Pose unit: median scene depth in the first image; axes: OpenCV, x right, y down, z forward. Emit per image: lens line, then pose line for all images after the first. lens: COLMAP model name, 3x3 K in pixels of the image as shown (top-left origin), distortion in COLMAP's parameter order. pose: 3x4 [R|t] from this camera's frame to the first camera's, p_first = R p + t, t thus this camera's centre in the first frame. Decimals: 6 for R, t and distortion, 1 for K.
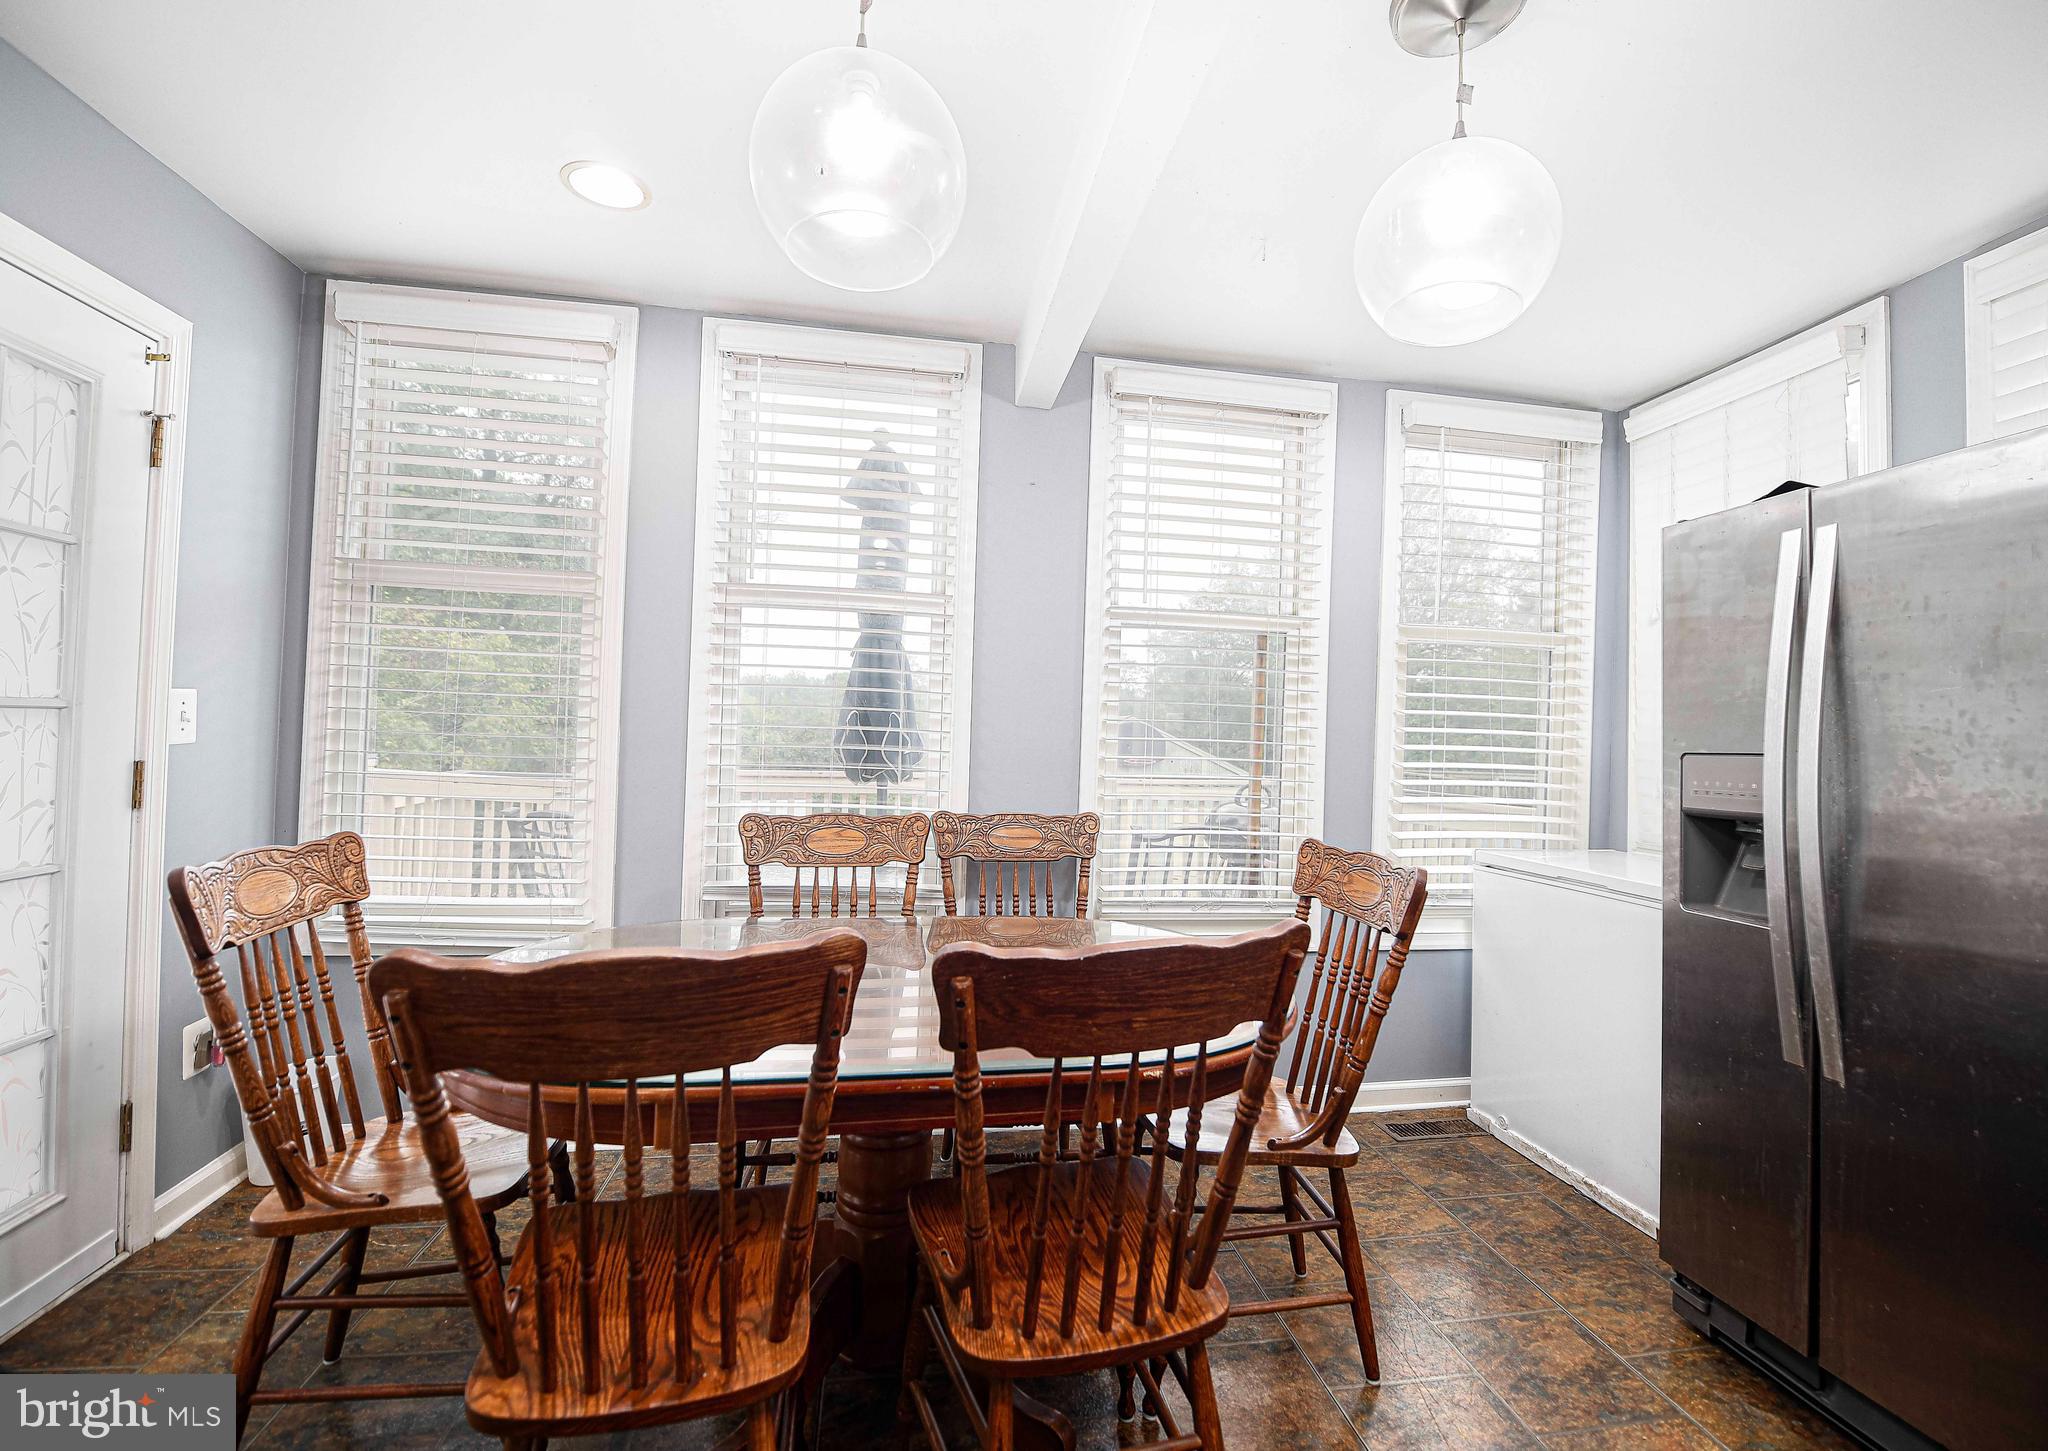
lens RADIAL K [[856.3, 0, 1019.1], [0, 856.3, 718.7], [0, 0, 1]] dist [-0.021987, -0.000255]
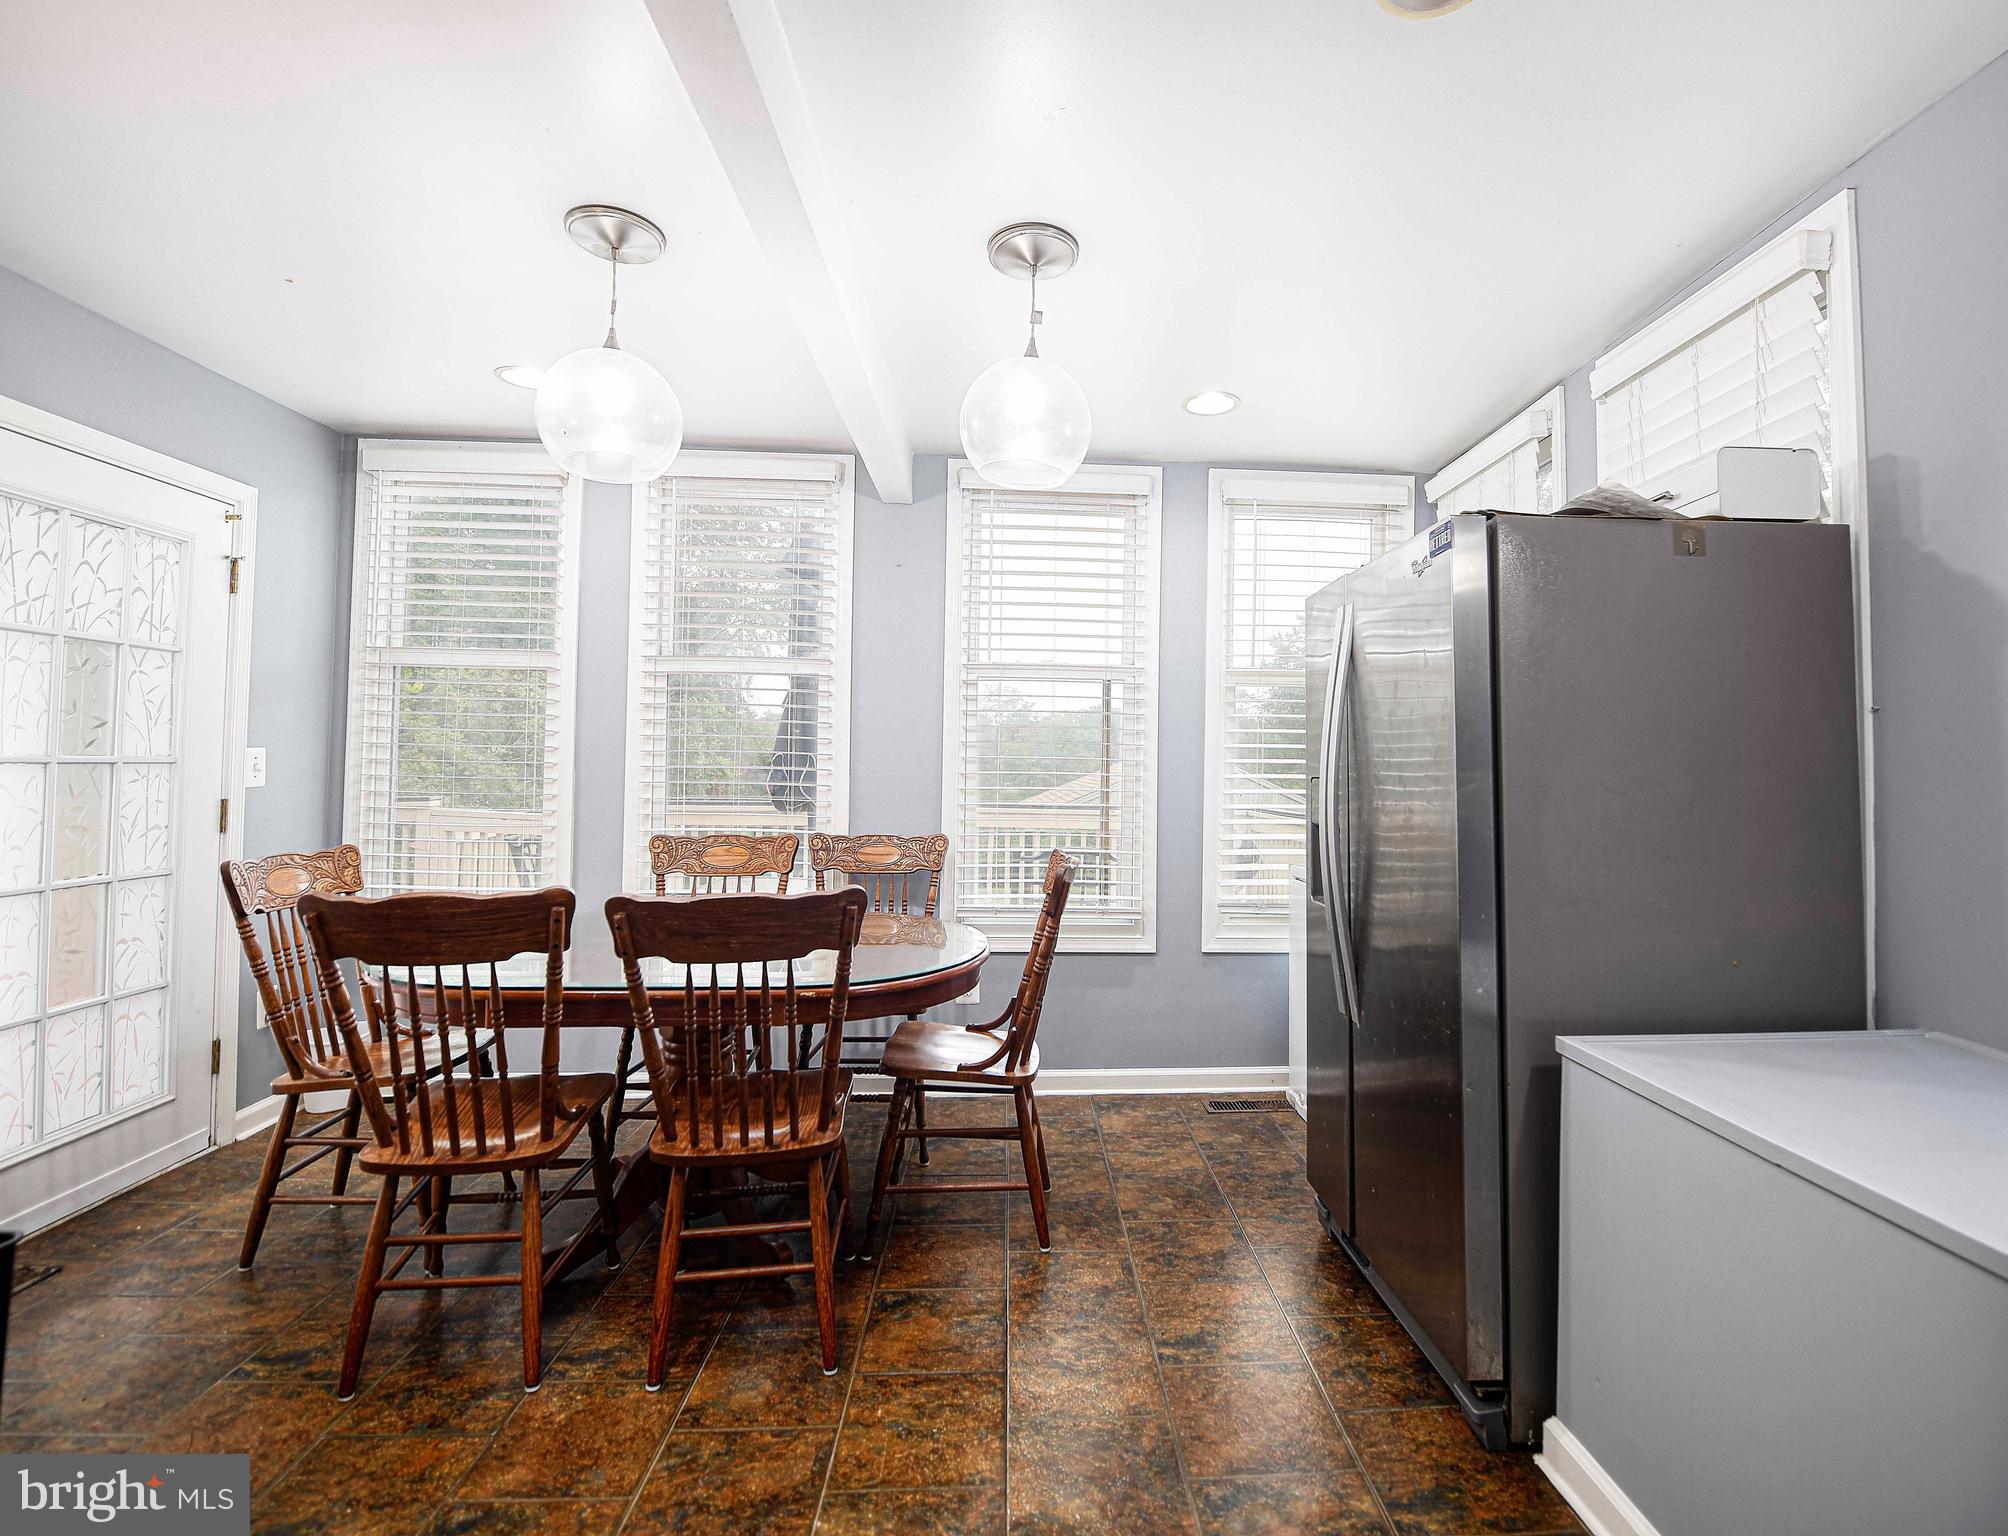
lens RADIAL K [[910.2, 0, 1058.0], [0, 910.2, 742.2], [0, 0, 1]] dist [-0.022425, -0.000389]
pose [[0.994906, -0.019008, -0.099000, 0.465349], [0.017682, 0.999742, -0.014251, 0.000649], [0.099245, 0.012427, 0.994985, -0.339942]]
